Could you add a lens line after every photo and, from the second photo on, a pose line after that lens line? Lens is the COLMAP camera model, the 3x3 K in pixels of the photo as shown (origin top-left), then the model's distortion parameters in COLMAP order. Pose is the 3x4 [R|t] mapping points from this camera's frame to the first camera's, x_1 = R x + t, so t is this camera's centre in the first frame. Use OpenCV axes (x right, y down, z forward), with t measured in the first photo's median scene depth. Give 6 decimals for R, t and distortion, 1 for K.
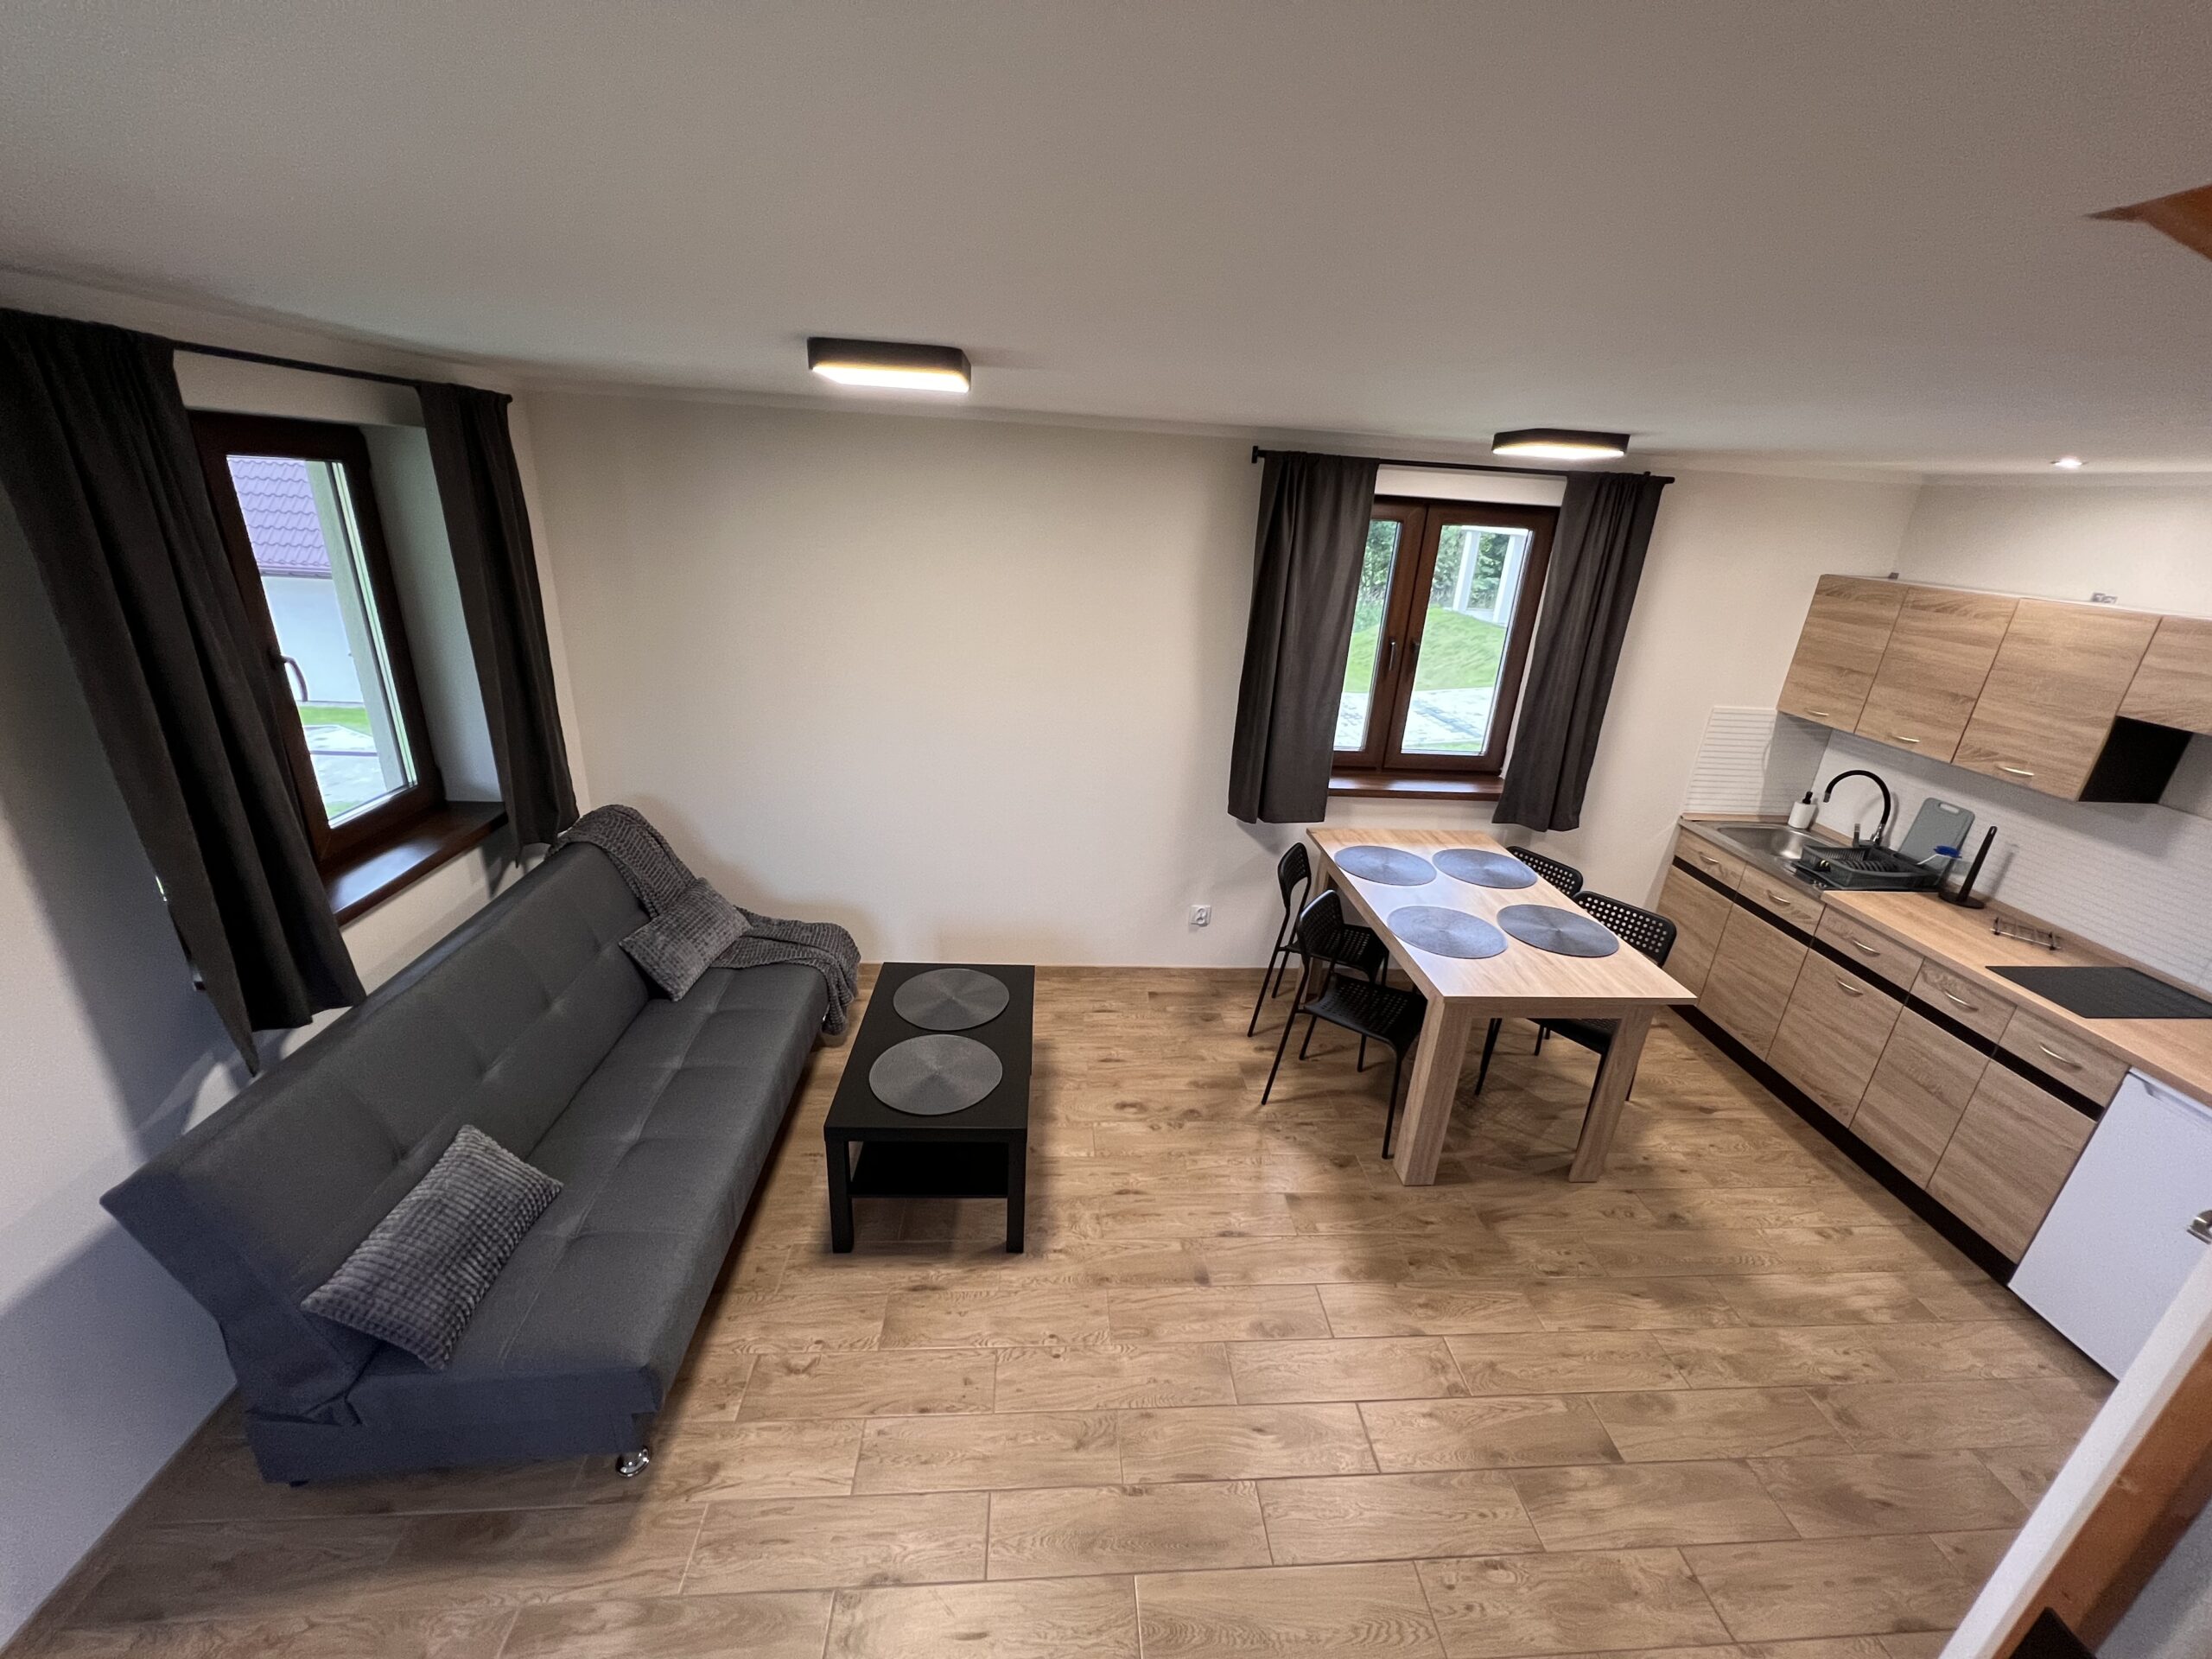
lens RADIAL K [[888.4, 0, 1117.0], [0, 888.4, 835.7], [0, 0, 1]] dist [-0.003417, 0.001693]
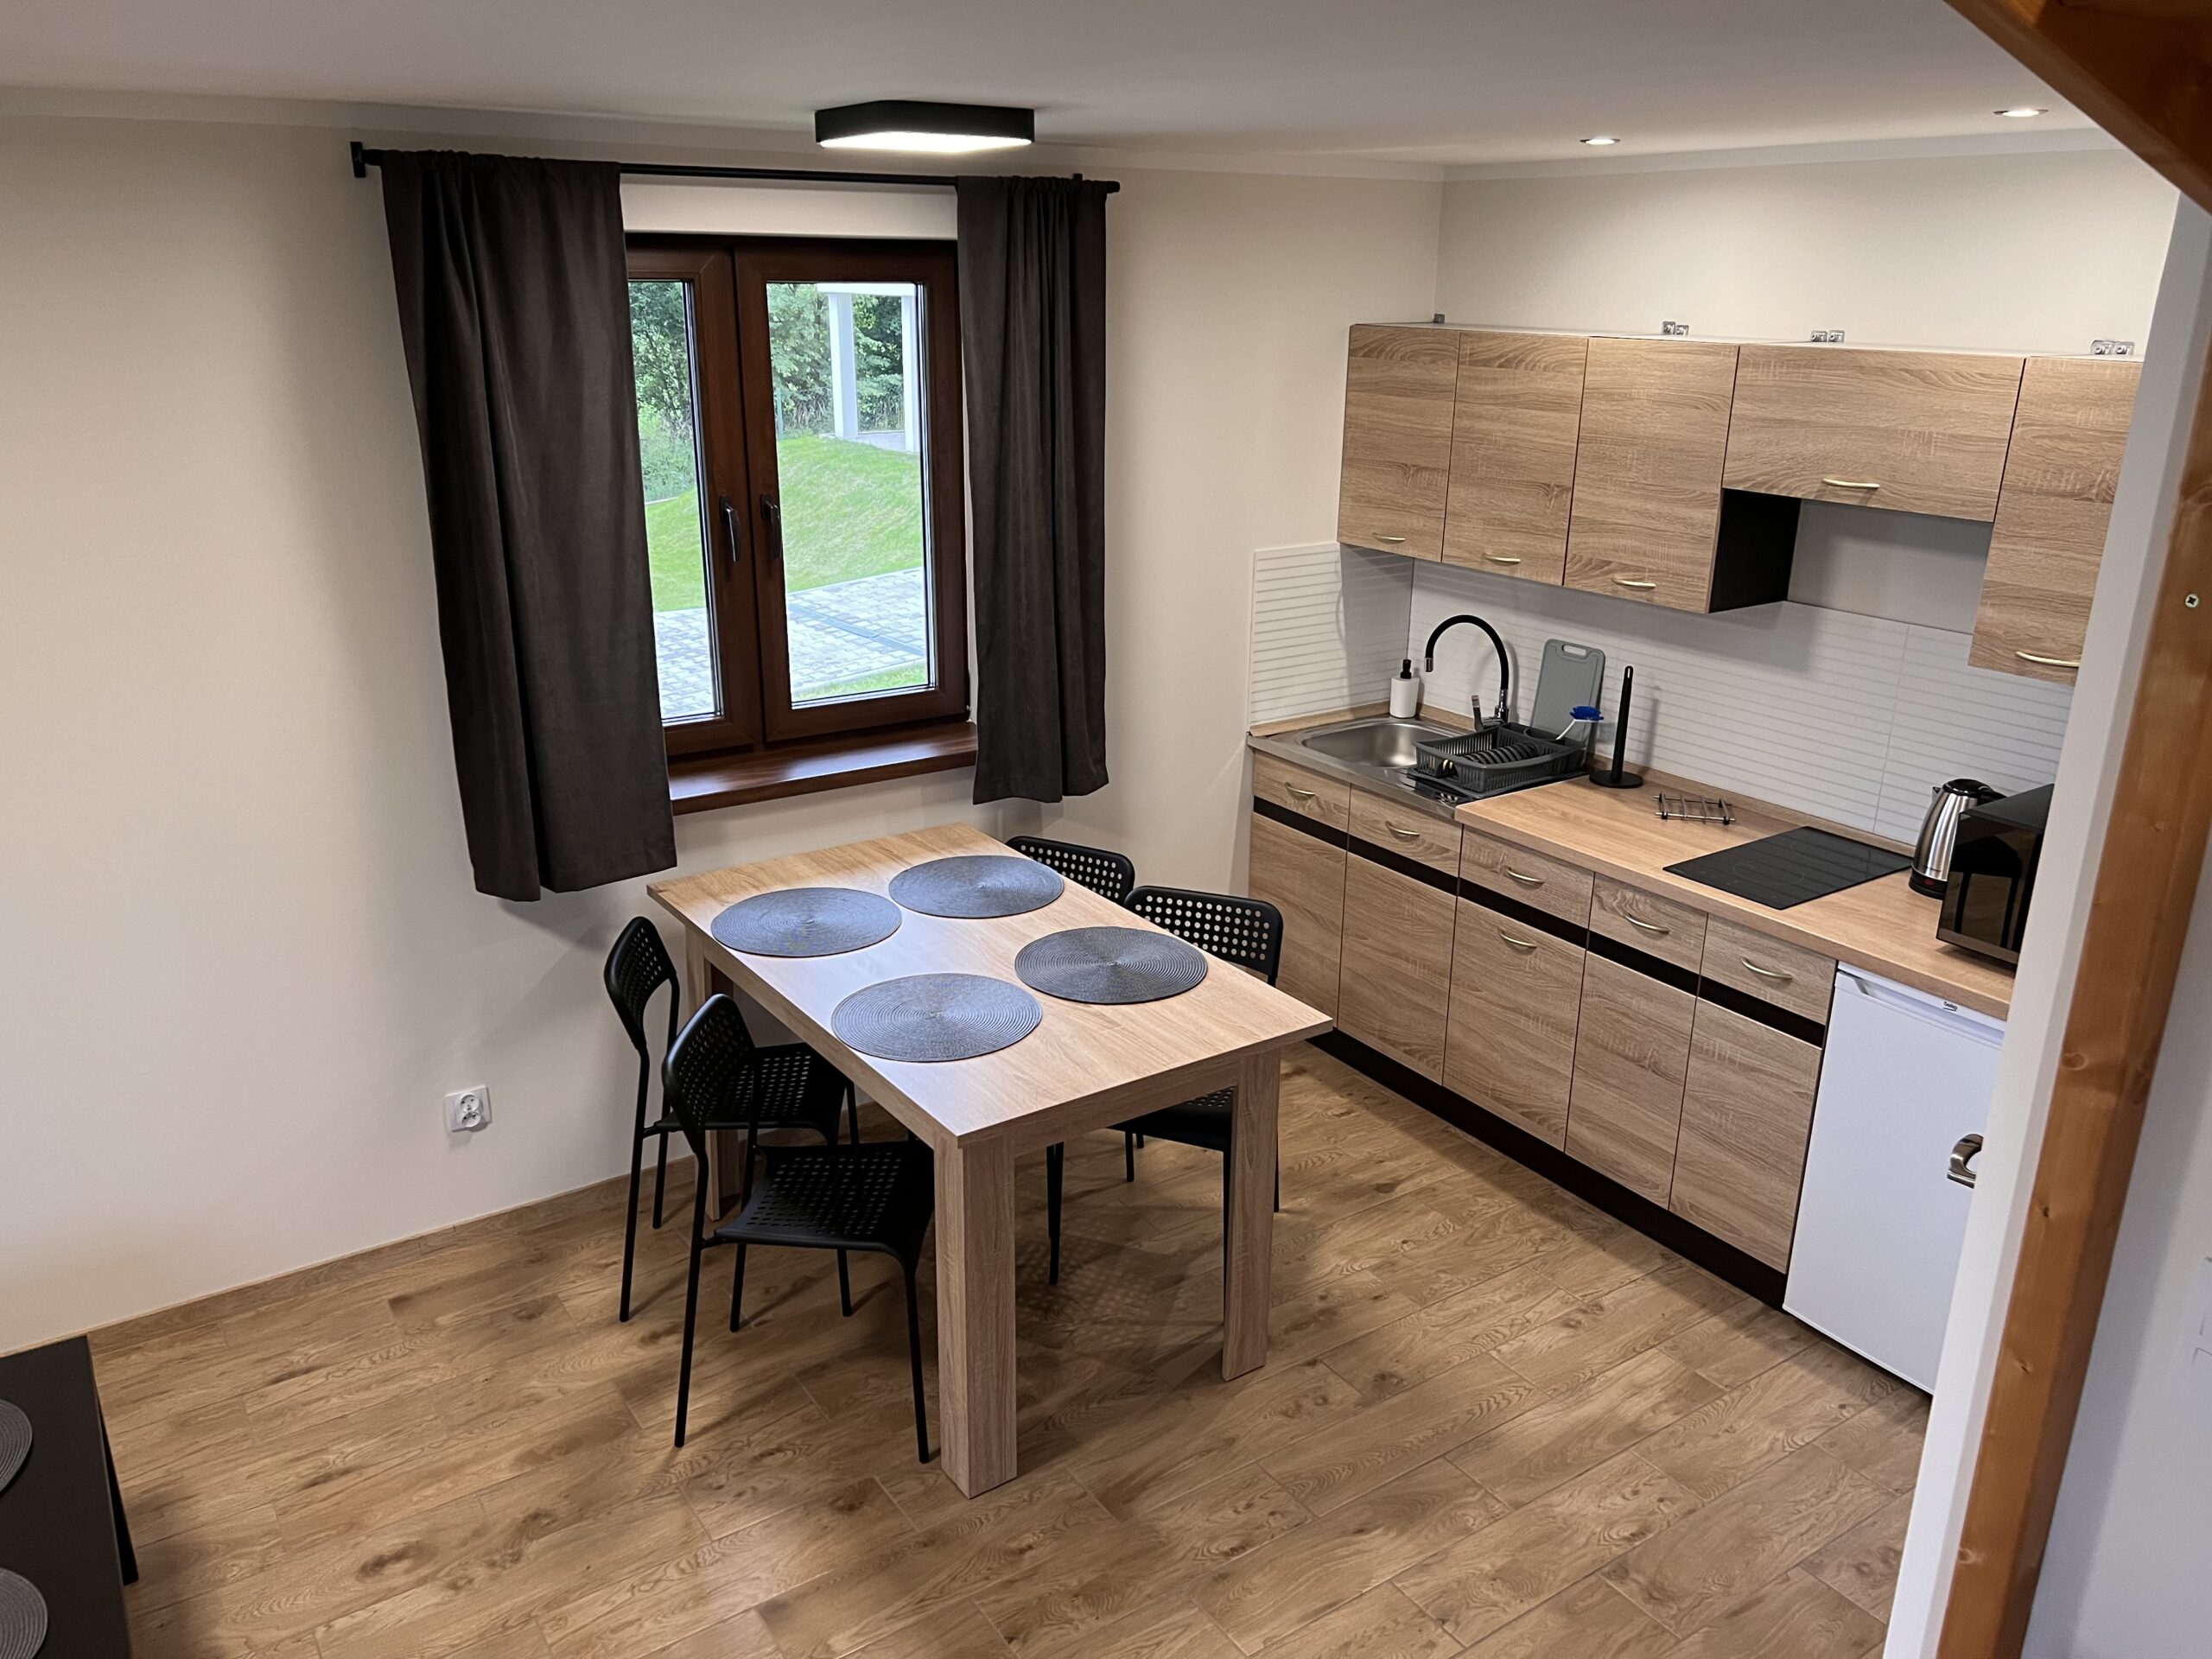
lens RADIAL K [[1667.3, 0, 1107.2], [0, 1667.3, 841.5], [0, 0, 1]] dist [0.064369, -0.071443]
pose [[0.868833, -0.208258, 0.449174, 0.019910], [0.218354, 0.975412, 0.029885, -0.005184], [-0.444354, 0.072114, 0.892944, 0.022811]]
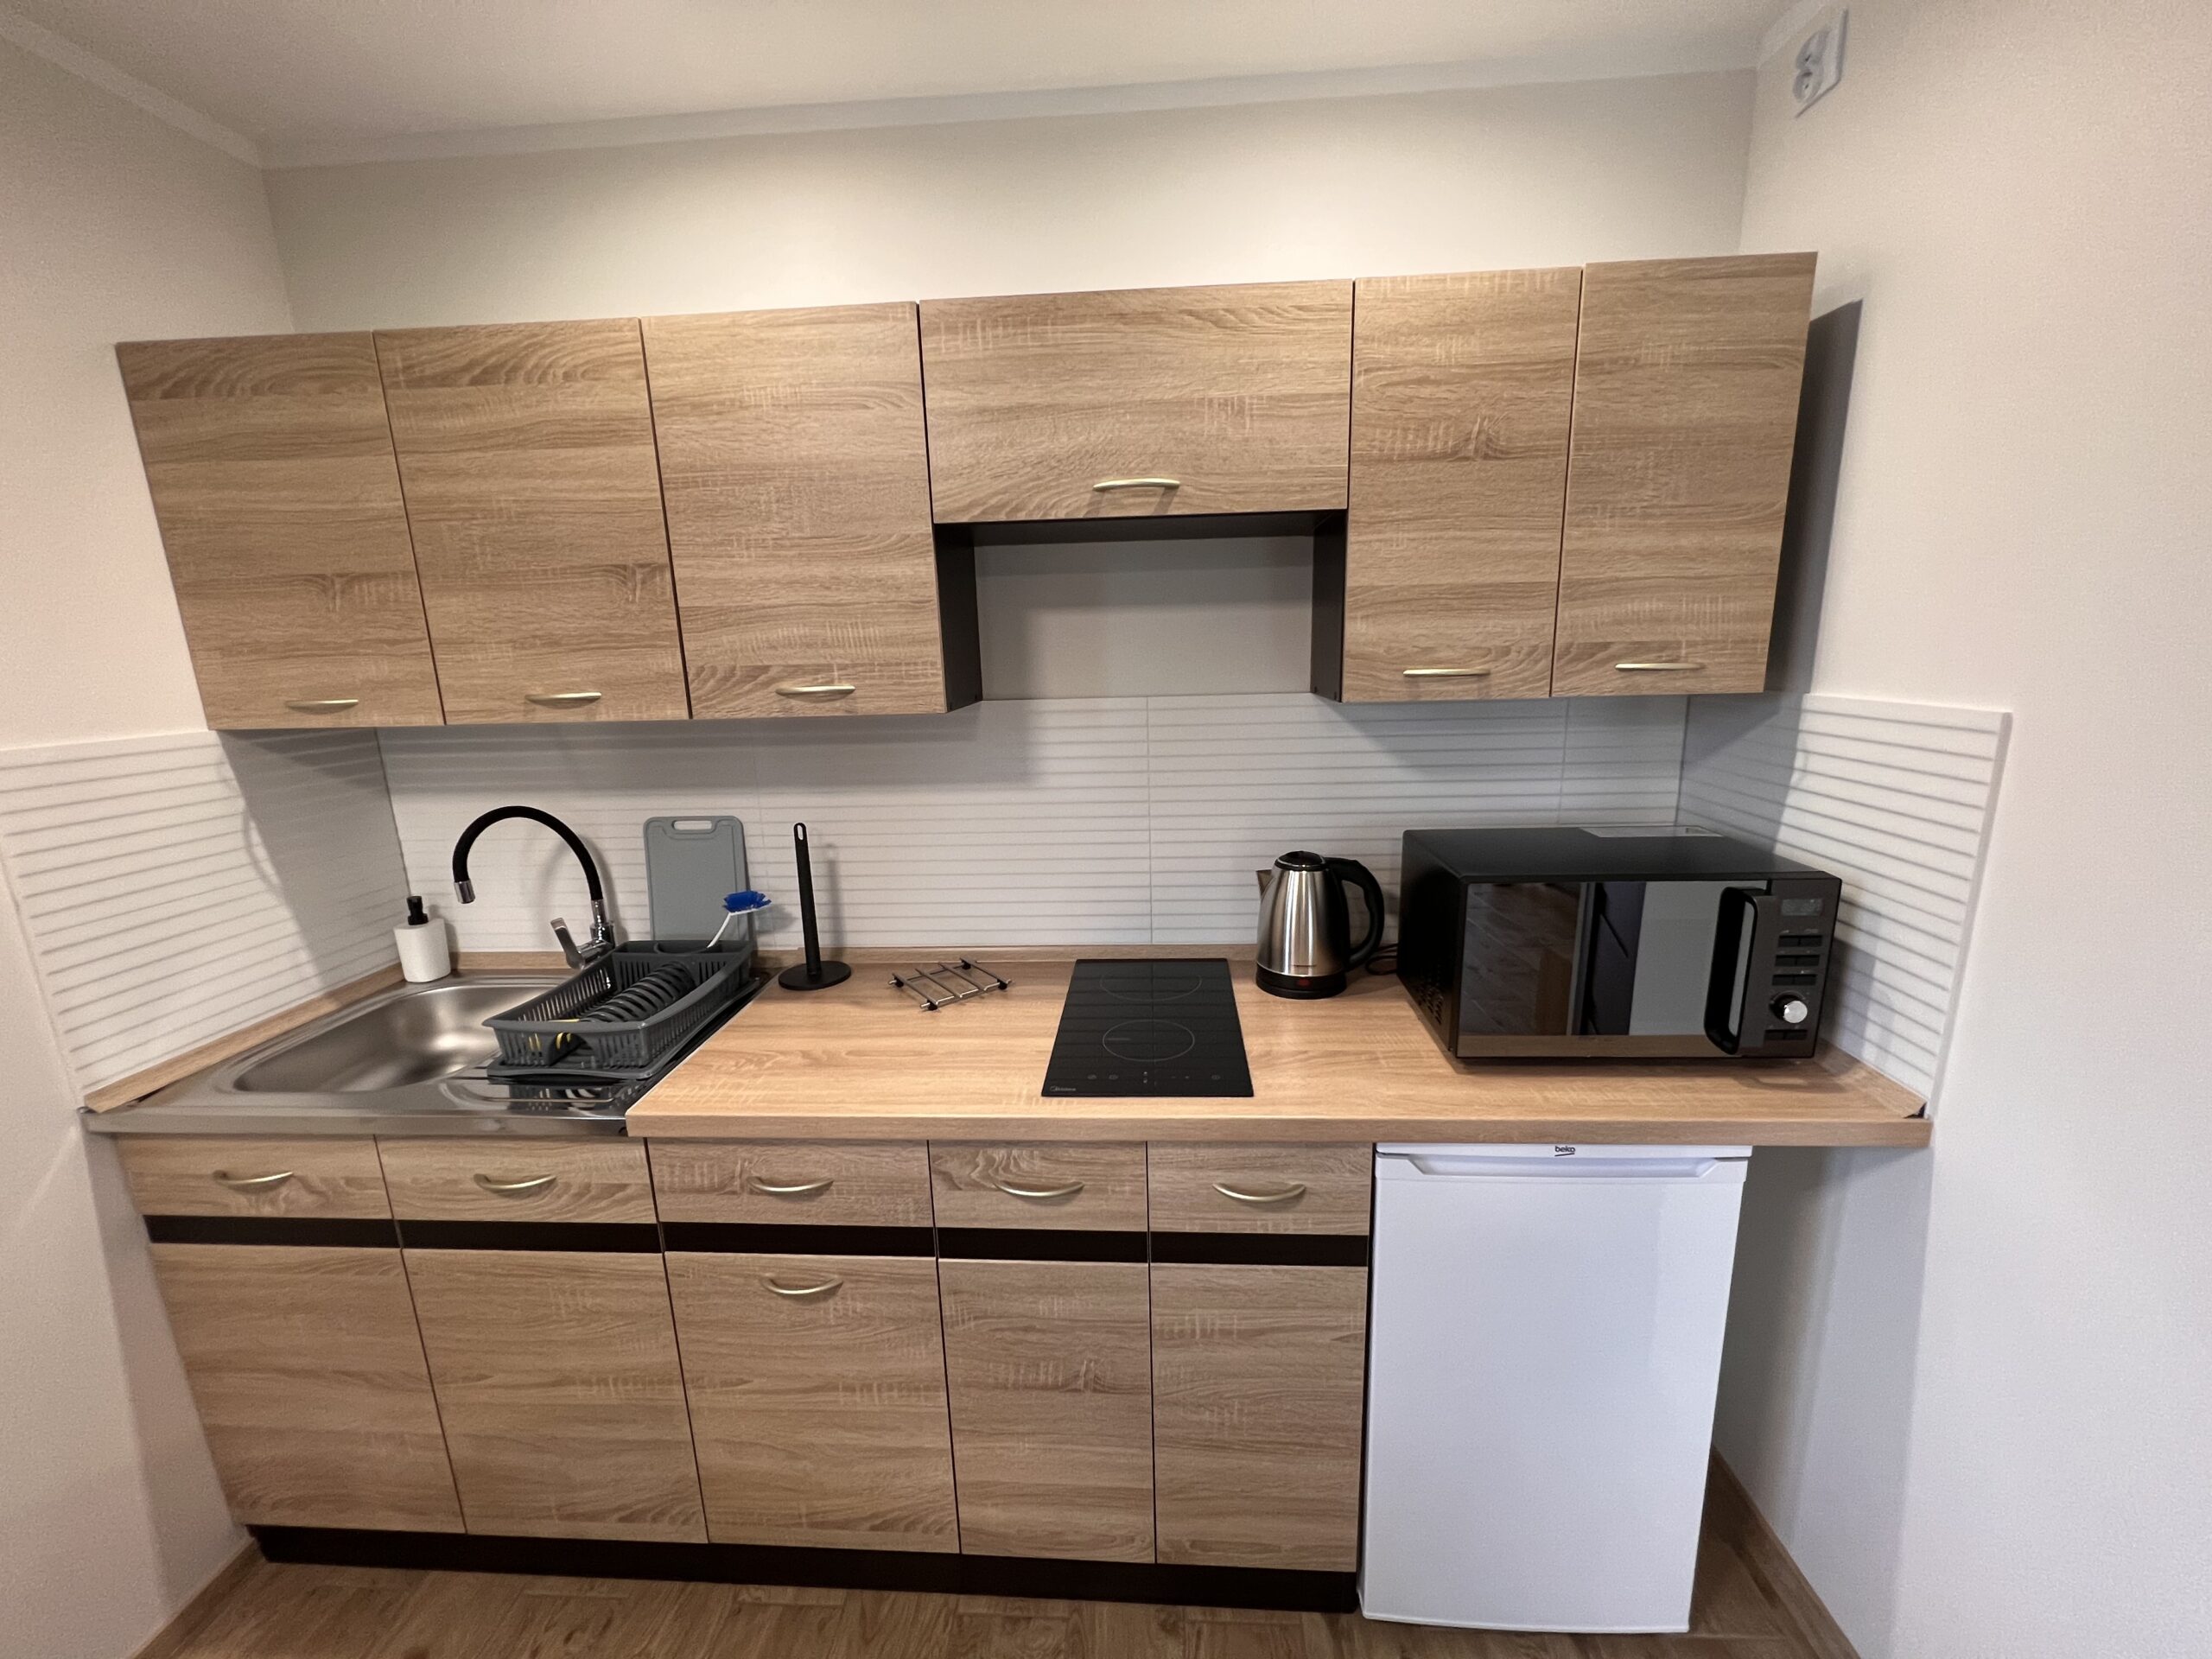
lens RADIAL K [[888.4, 0, 1113.6], [0, 888.4, 836.9], [0, 0, 1]] dist [-0.003417, 0.001693]
pose [[0.139617, -0.276428, 0.950839, 0.518586], [0.395089, 0.896049, 0.202486, -0.034454], [-0.907971, 0.347395, 0.234317, 0.705204]]
